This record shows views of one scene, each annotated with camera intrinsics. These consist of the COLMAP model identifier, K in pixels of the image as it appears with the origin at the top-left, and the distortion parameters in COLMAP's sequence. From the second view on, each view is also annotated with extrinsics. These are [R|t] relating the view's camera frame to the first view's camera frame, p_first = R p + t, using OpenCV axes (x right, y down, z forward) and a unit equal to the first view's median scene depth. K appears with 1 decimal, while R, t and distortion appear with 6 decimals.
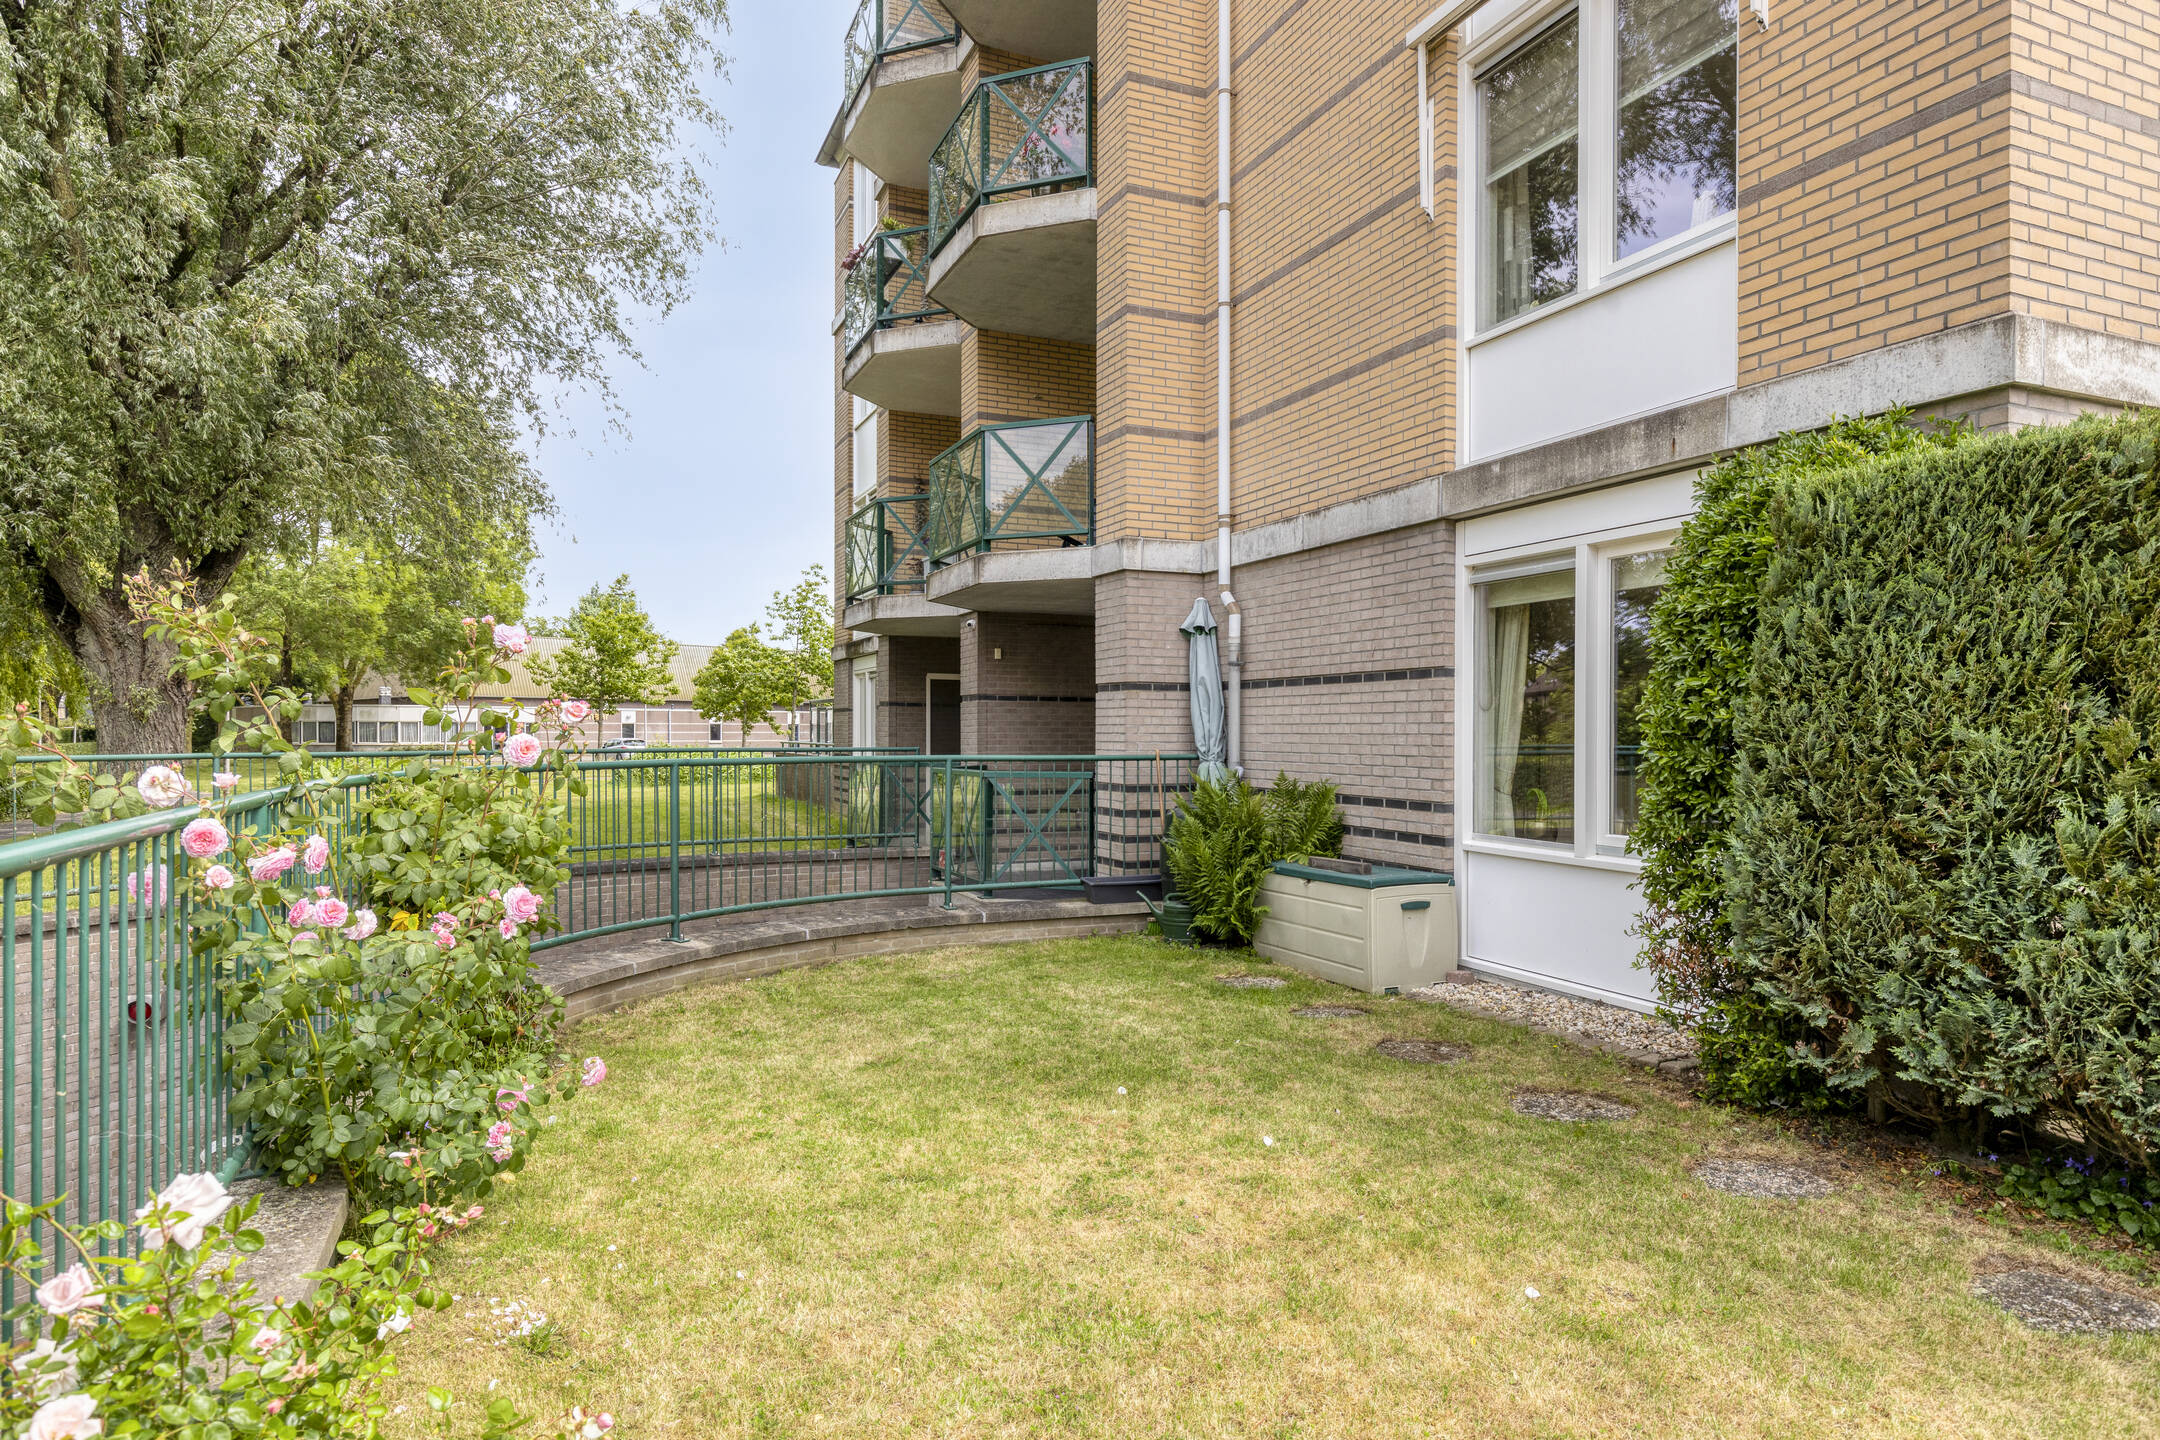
lens RADIAL K [[1256.0, 0, 1097.2], [0, 1256.0, 734.6], [0, 0, 1]] dist [-0.004230, 0.000254]
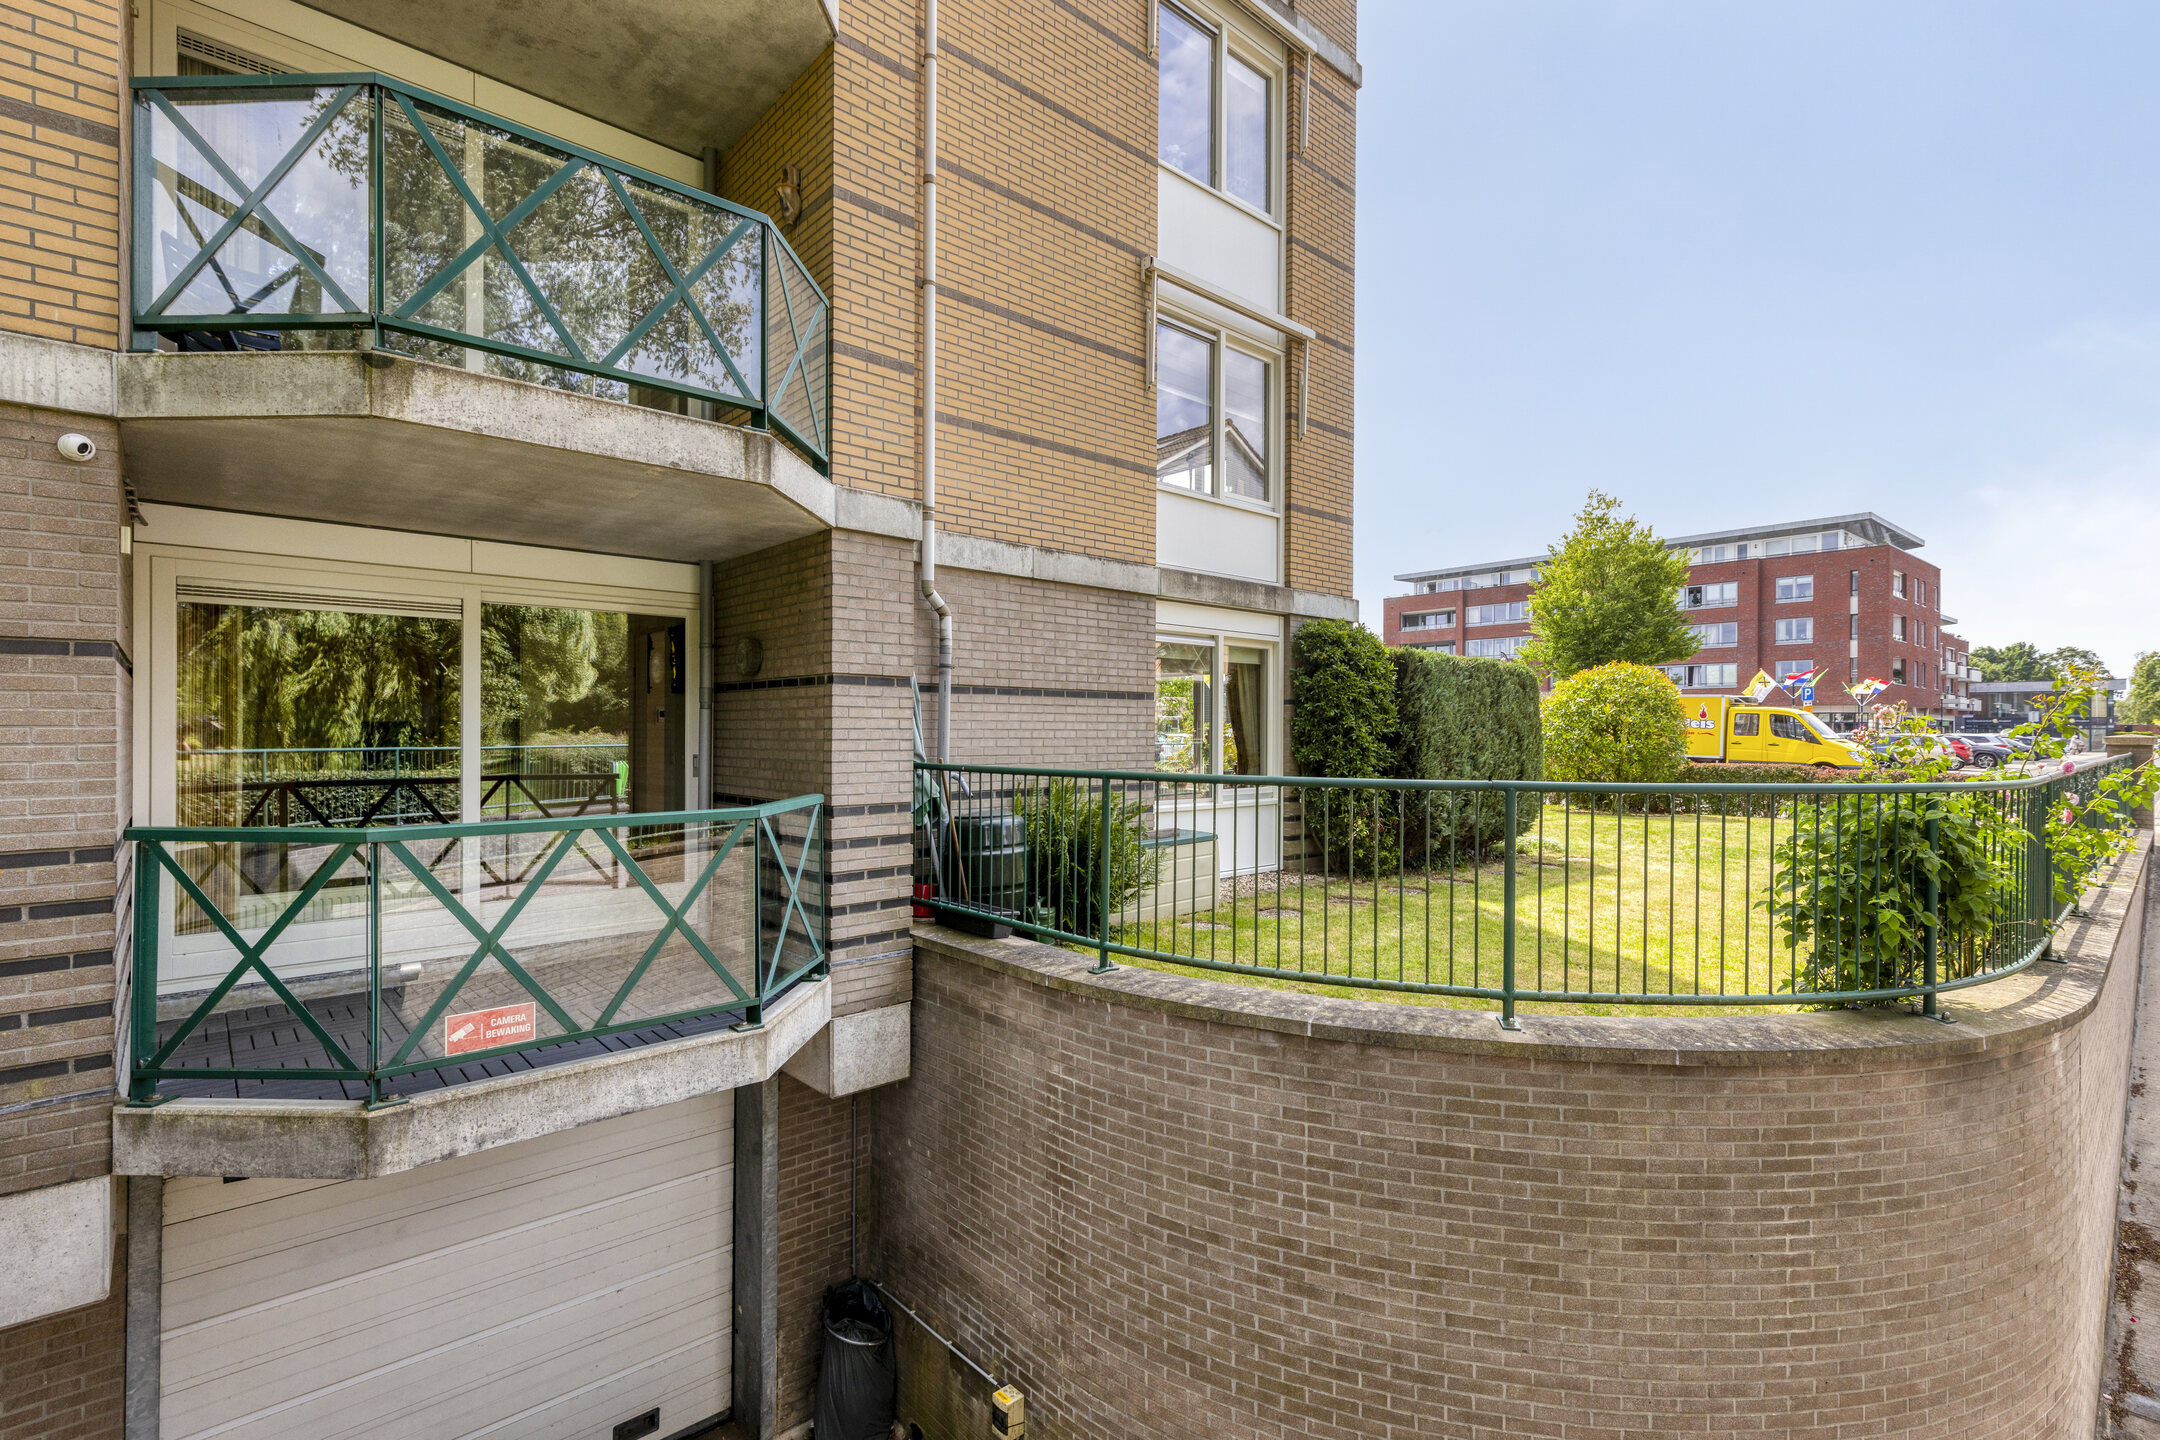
lens RADIAL K [[954.6, 0, 1079.7], [0, 954.6, 734.7], [0, 0, 1]] dist [-0.004196, -0.001977]
pose [[-0.308921, -0.009275, 0.951042, -0.622992], [-0.002327, 0.999957, 0.008996, -0.010786], [-0.951085, 0.000566, -0.308929, 1.127573]]
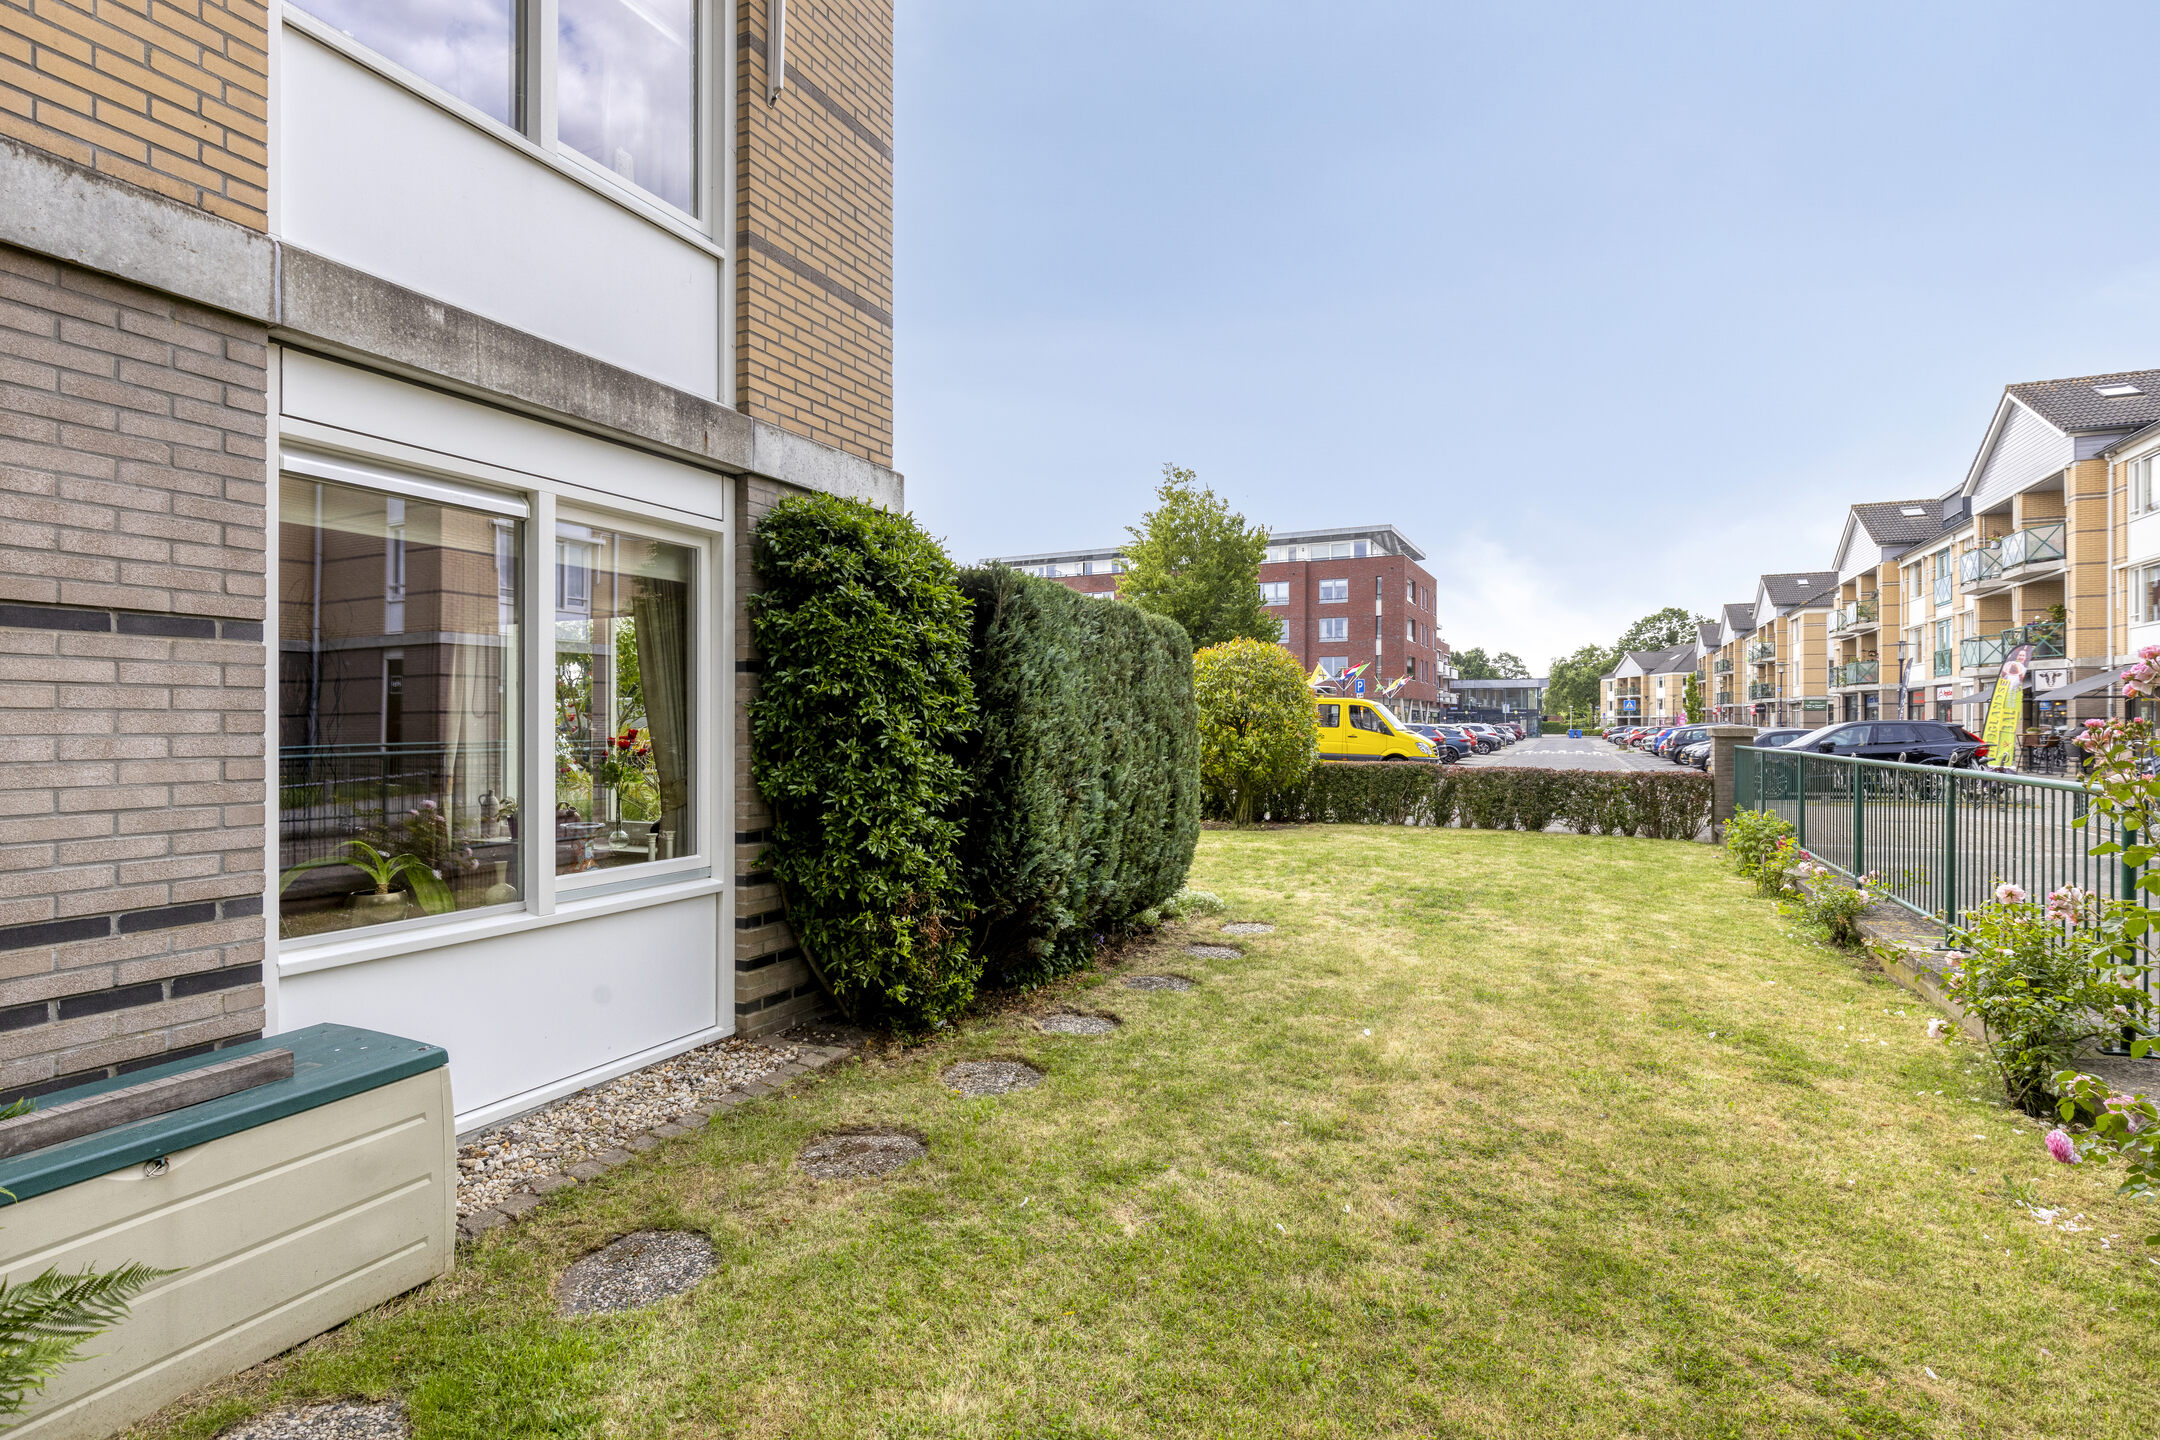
lens RADIAL K [[1064.2, 0, 1089.0], [0, 1064.2, 715.0], [0, 0, 1]] dist [-0.004242, 0.001913]
pose [[-0.669680, 0.003927, 0.742639, -0.201751], [0.001249, 0.999991, -0.004162, -0.011317], [-0.742649, -0.001860, -0.669679, 0.810962]]
